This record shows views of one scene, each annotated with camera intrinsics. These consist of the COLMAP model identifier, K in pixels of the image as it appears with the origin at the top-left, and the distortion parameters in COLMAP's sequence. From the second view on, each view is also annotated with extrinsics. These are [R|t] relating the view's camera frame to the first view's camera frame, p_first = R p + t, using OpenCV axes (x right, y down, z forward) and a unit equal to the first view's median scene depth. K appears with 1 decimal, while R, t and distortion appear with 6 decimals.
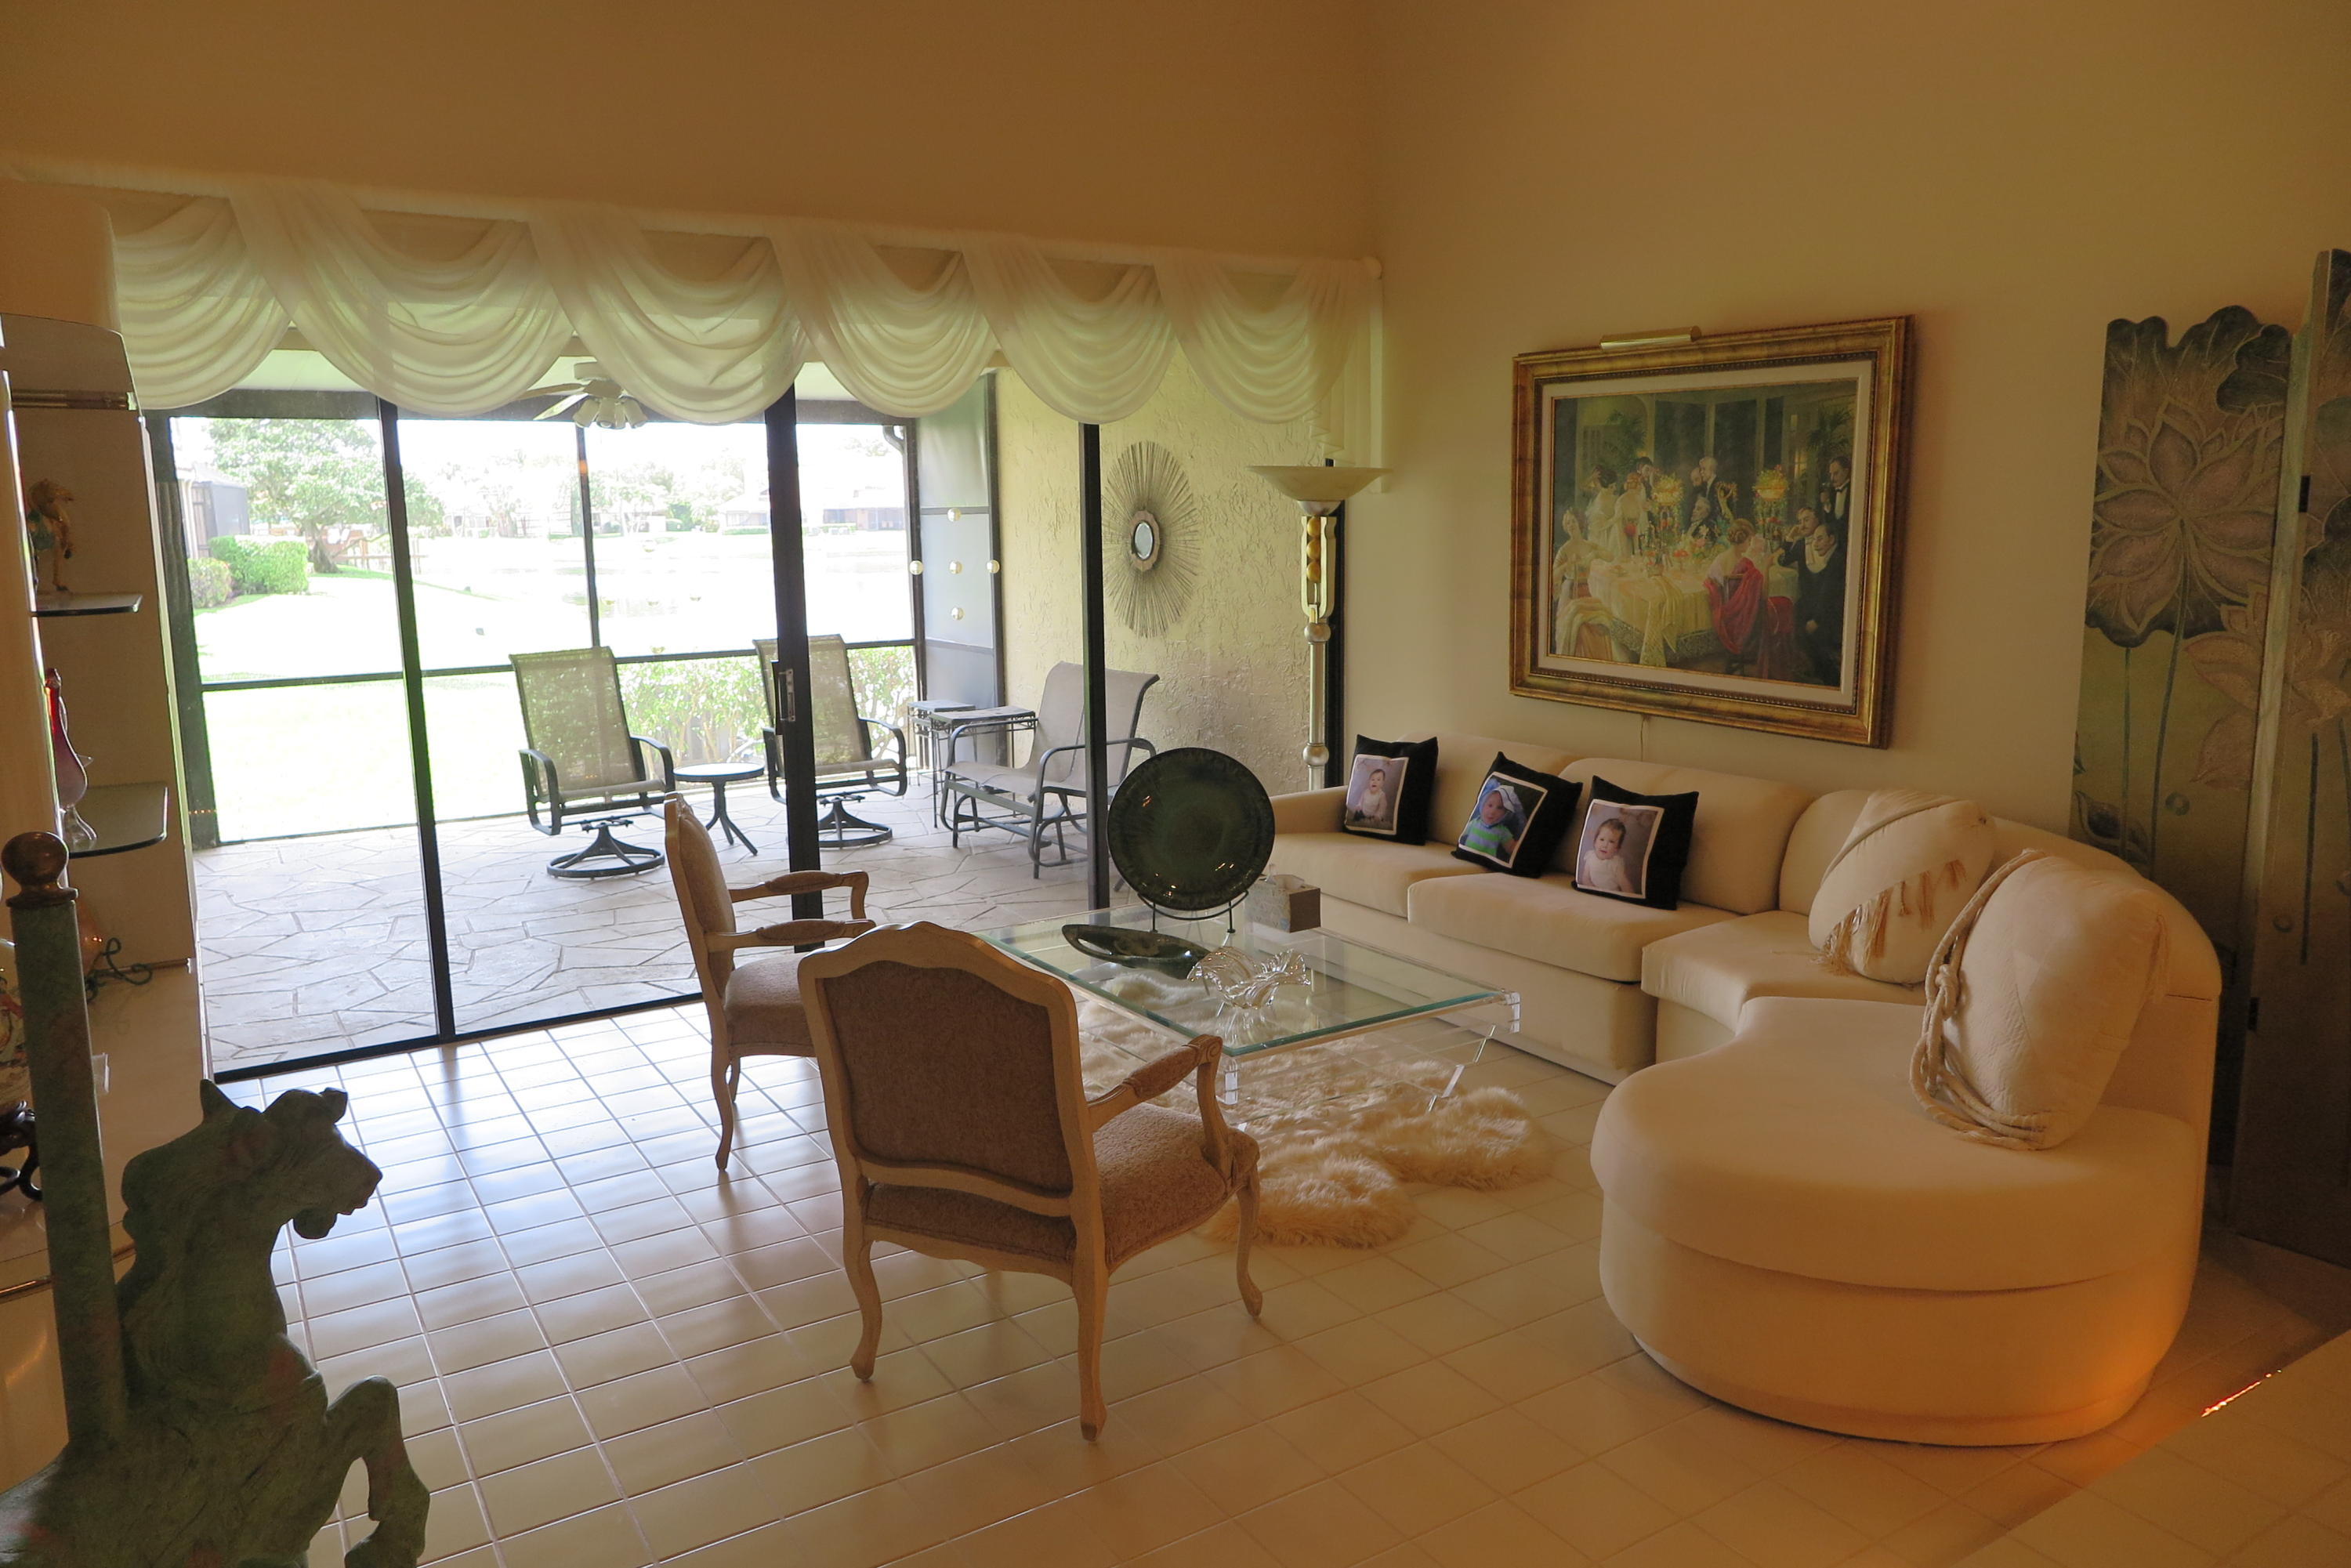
lens RADIAL K [[1603.6, 0, 1174.9], [0, 1603.6, 768.4], [0, 0, 1]] dist [-0.012629, 0.003753]
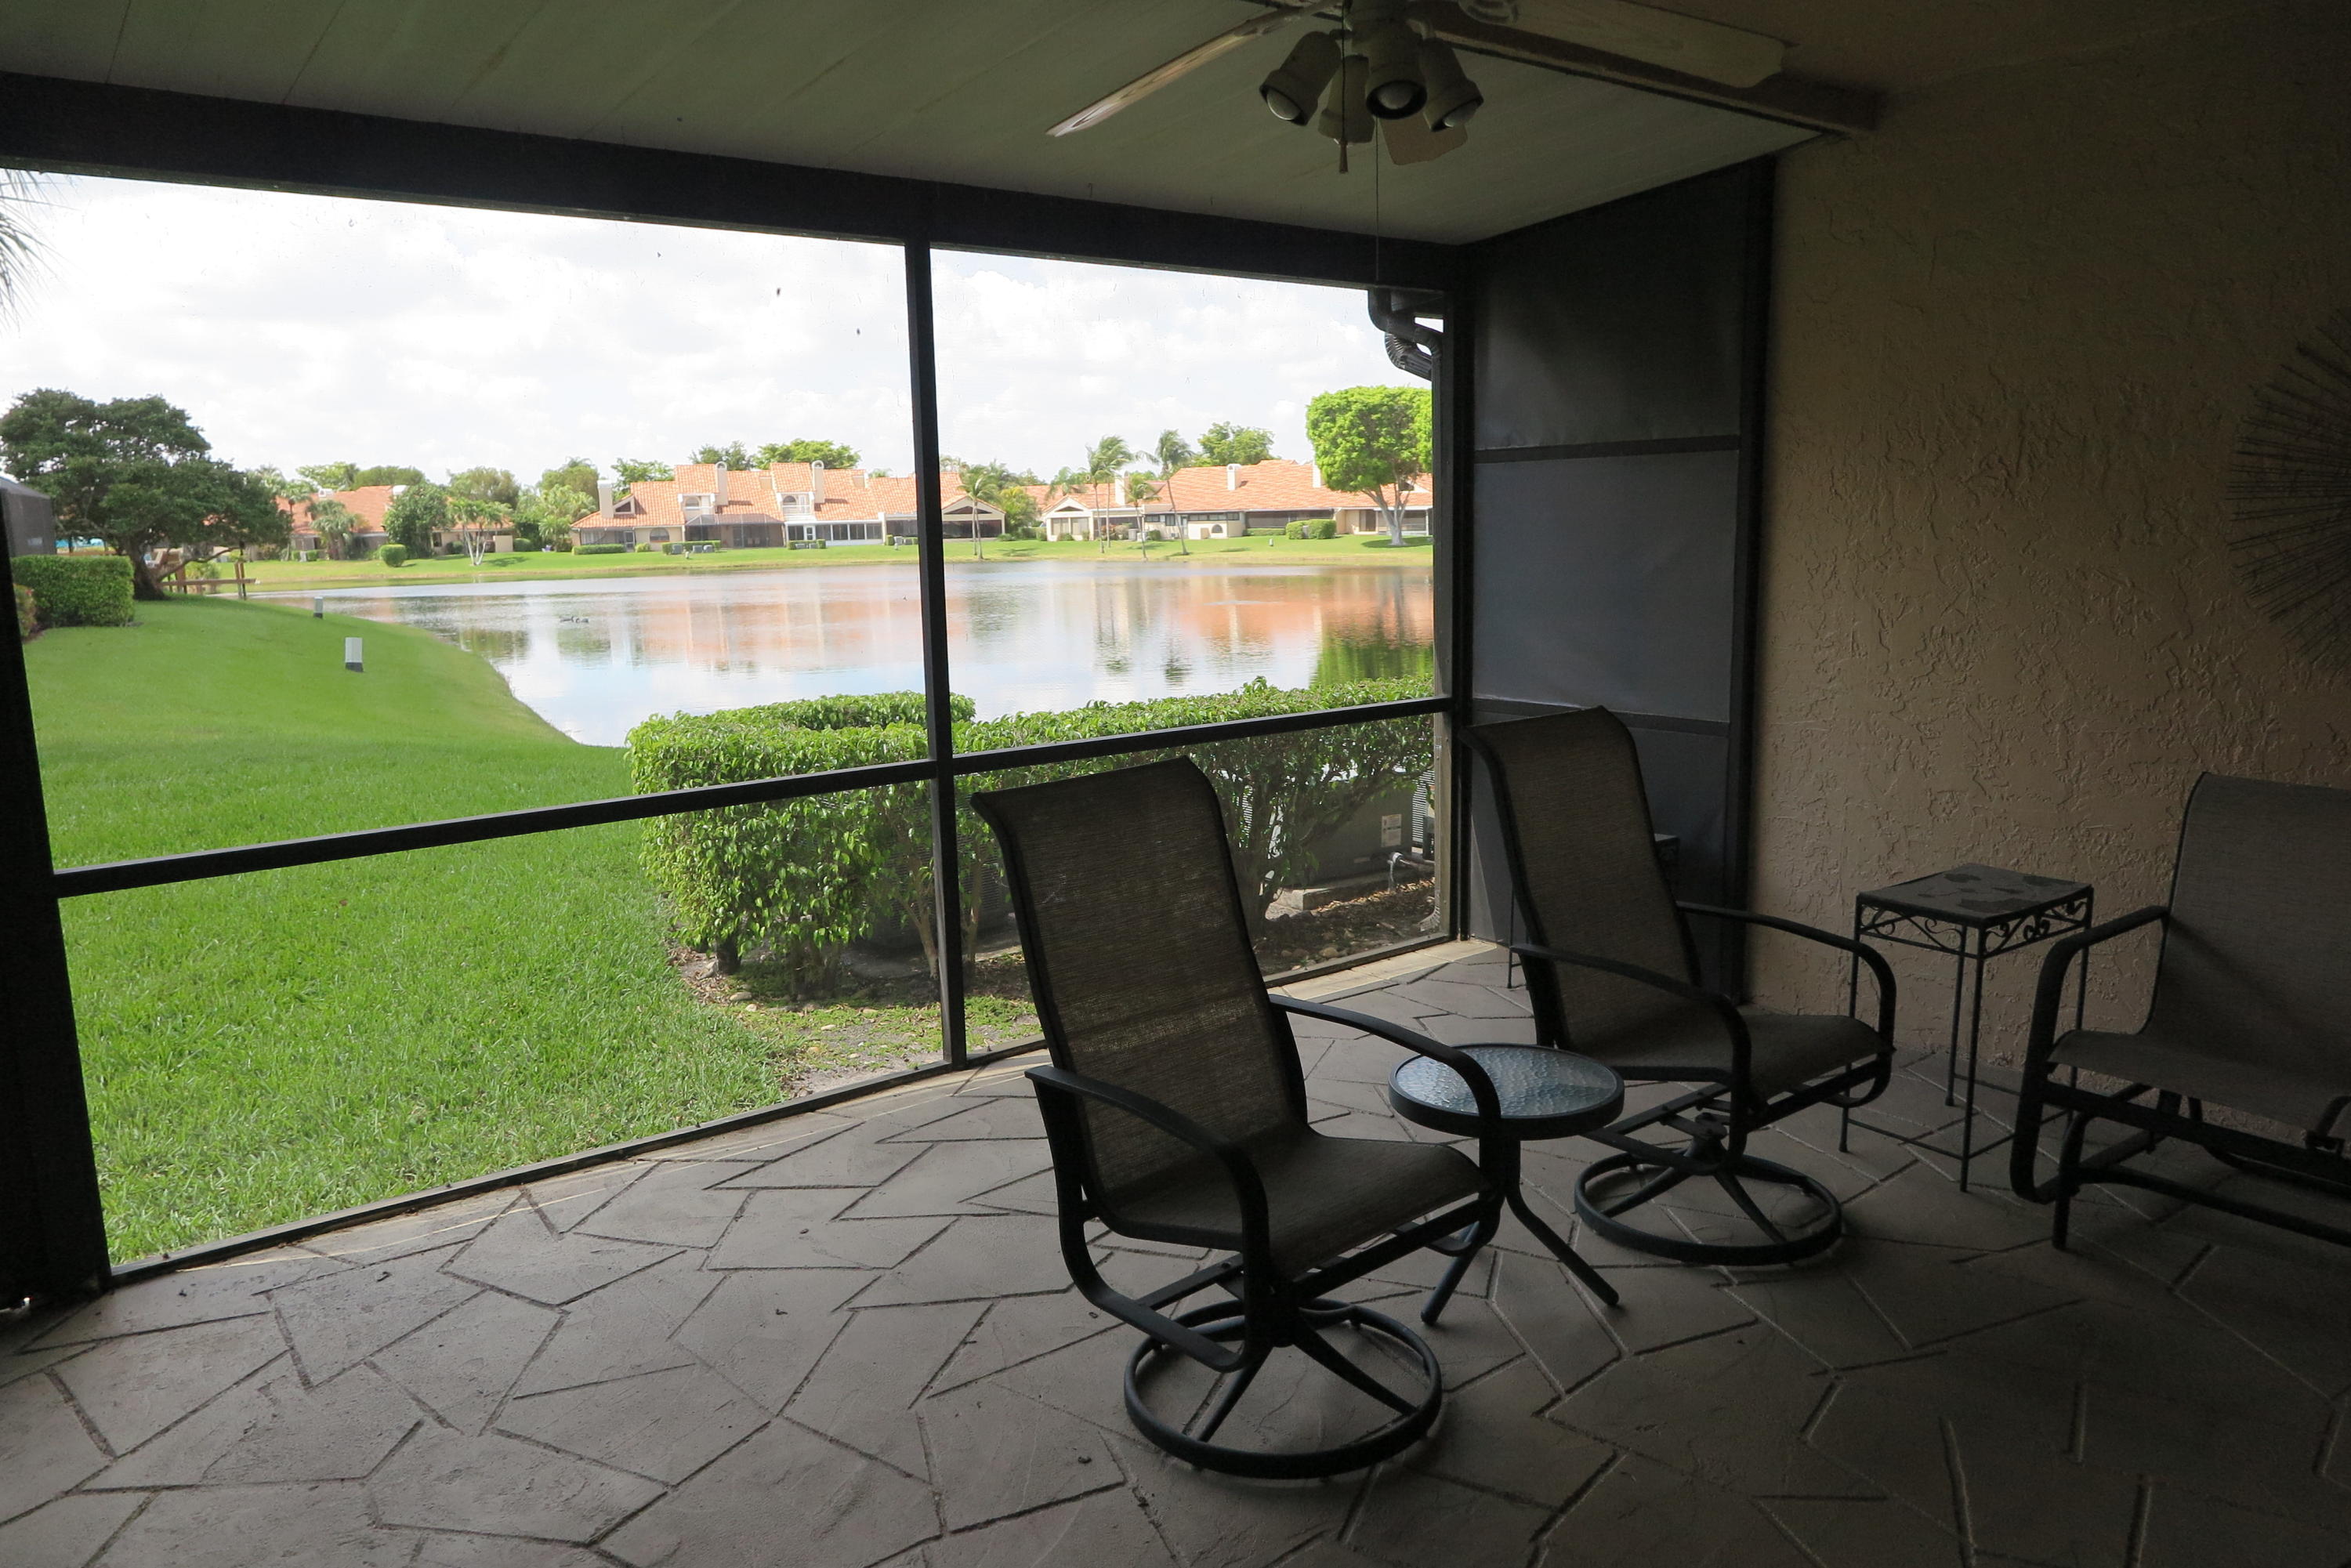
lens RADIAL K [[1603.6, 0, 1174.9], [0, 1603.6, 768.4], [0, 0, 1]] dist [-0.012629, 0.003753]
pose [[0.995609, -0.024616, 0.090311, -0.585908], [0.025413, 0.999648, -0.007682, -0.107239], [-0.090090, 0.009944, 0.995884, 0.927892]]
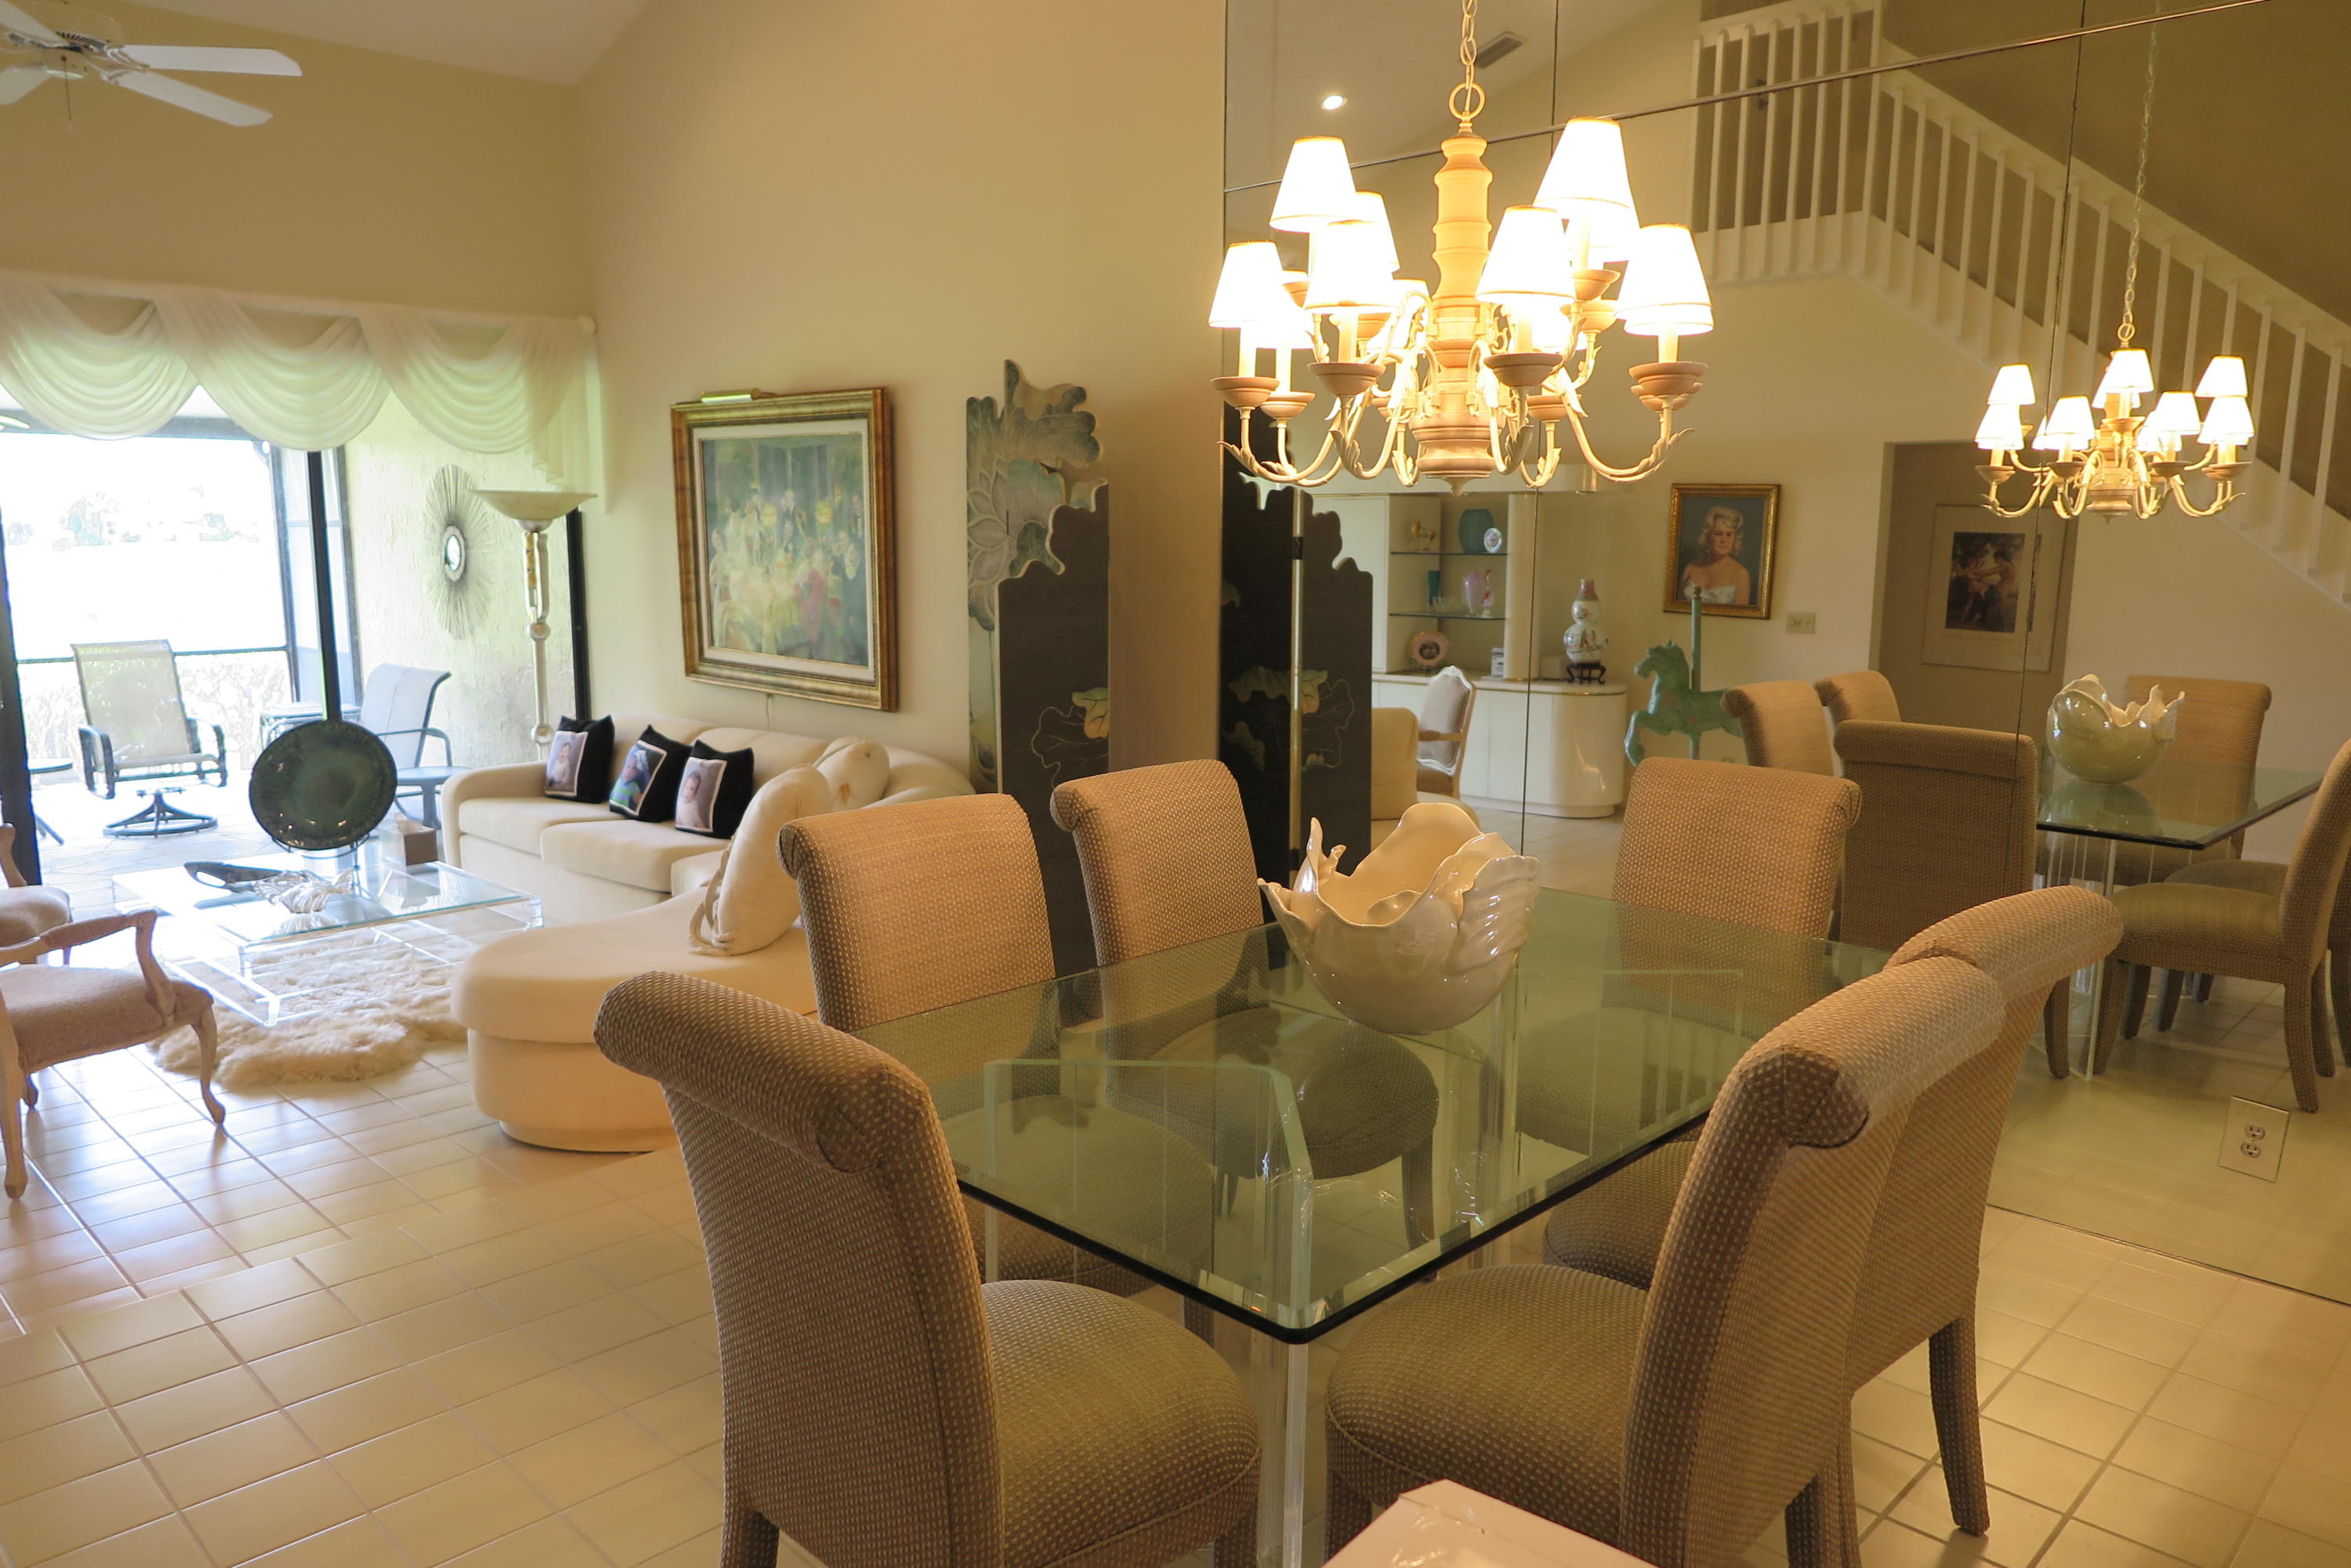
lens RADIAL K [[1603.6, 0, 1174.9], [0, 1603.6, 768.4], [0, 0, 1]] dist [-0.012629, 0.003753]
pose [[0.973022, -0.018759, 0.229950, 0.309597], [0.021906, 0.999698, -0.011139, 0.045384], [-0.229672, 0.015875, 0.973139, -0.288262]]
